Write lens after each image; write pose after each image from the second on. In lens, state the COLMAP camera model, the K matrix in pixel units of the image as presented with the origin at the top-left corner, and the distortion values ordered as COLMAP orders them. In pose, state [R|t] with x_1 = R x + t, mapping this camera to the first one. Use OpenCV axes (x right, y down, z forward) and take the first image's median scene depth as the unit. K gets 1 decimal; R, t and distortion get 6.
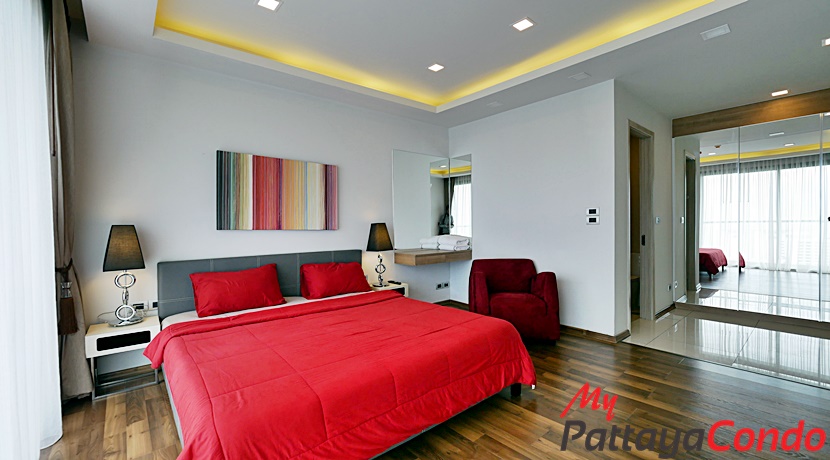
lens RADIAL K [[341.1, 0, 409.5], [0, 341.1, 226.2], [0, 0, 1]] dist [-0.003162, -0.000235]
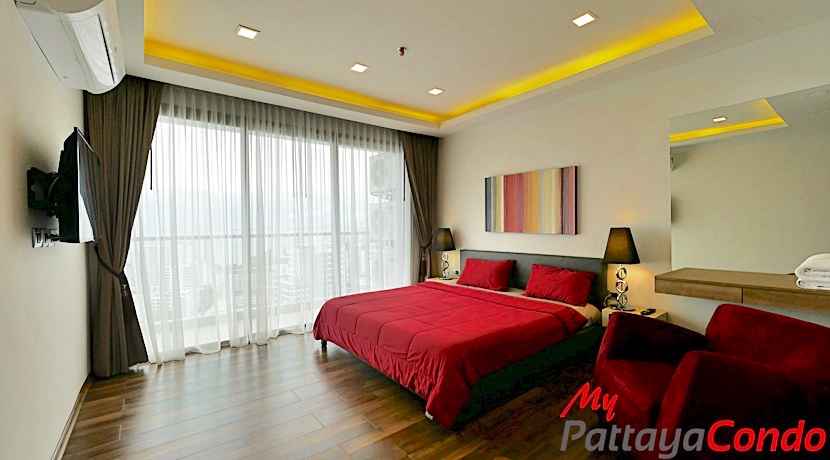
lens RADIAL K [[341.1, 0, 406.9], [0, 341.1, 227.8], [0, 0, 1]] dist [-0.003162, -0.000235]
pose [[-0.037815, 0.009829, -0.999236, 0.852108], [-0.009423, 0.999904, 0.010192, -0.015291], [0.999240, 0.009801, -0.037719, 0.665894]]
